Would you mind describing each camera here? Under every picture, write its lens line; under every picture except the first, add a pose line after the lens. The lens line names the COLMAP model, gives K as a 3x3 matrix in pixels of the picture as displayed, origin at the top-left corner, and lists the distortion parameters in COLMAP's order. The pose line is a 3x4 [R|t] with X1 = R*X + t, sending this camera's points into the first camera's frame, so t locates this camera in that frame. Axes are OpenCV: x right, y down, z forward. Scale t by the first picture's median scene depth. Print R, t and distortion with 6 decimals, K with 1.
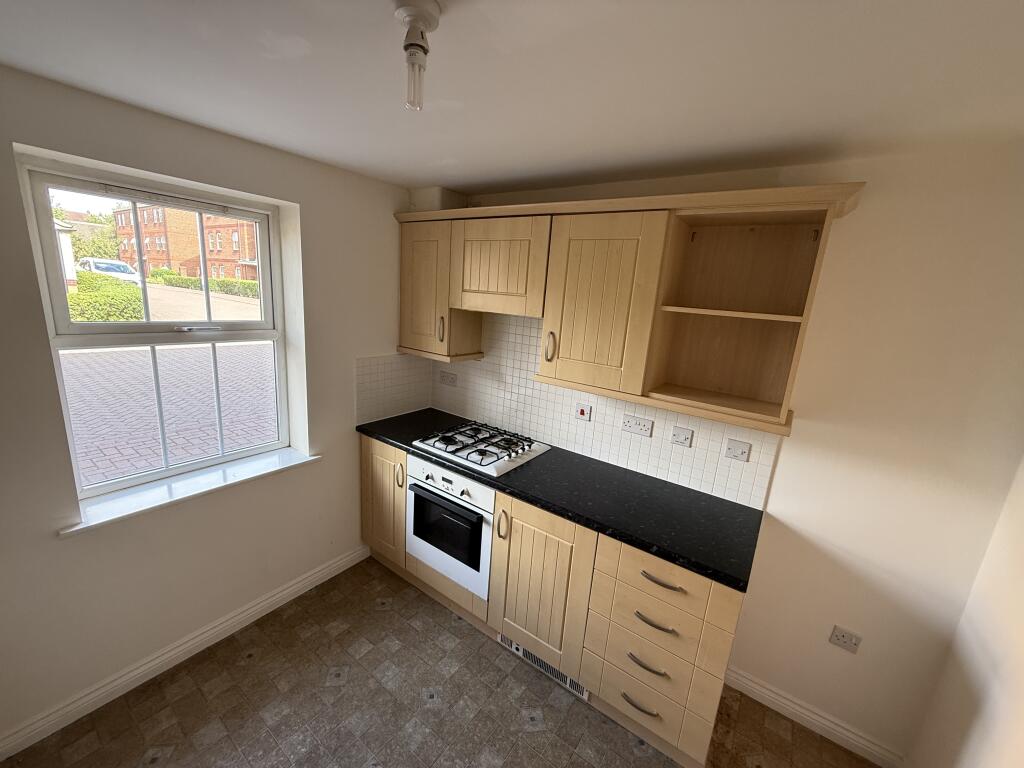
lens RADIAL K [[408.1, 0, 509.9], [0, 408.1, 385.6], [0, 0, 1]] dist [0.000839, 0.000003]
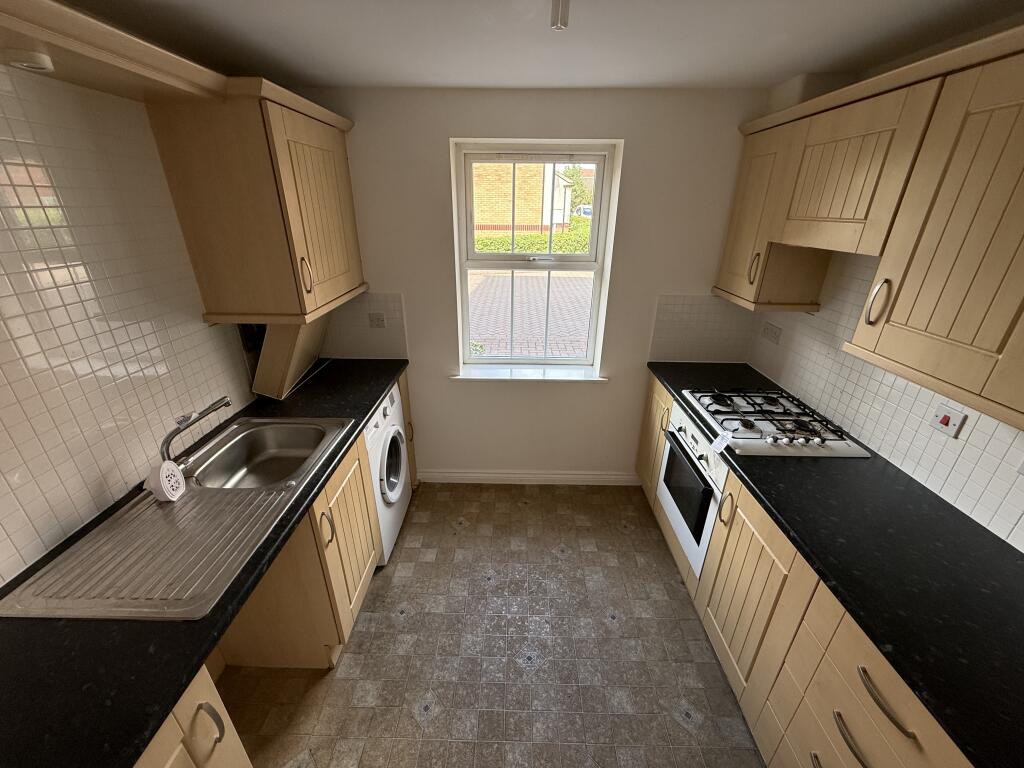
lens RADIAL K [[408.1, 0, 509.9], [0, 408.1, 385.6], [0, 0, 1]] dist [0.000839, 0.000003]
pose [[0.569825, 0.268733, -0.776583, 0.281348], [-0.153426, 0.963192, 0.220731, -0.019690], [0.807316, -0.006630, 0.590082, 0.129386]]
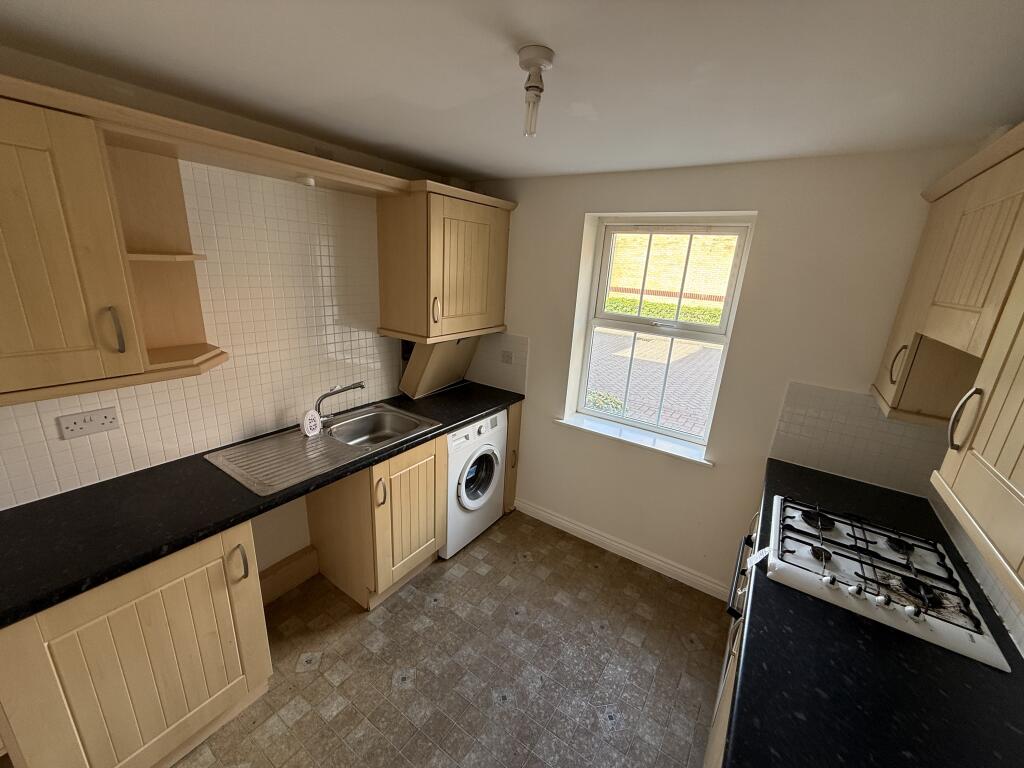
lens RADIAL K [[408.1, 0, 509.9], [0, 408.1, 385.6], [0, 0, 1]] dist [0.000839, 0.000003]
pose [[0.029537, 0.218187, -0.975460, 0.482430], [-0.280165, 0.938575, 0.201454, -0.074154], [0.959497, 0.267340, 0.088851, 0.421534]]
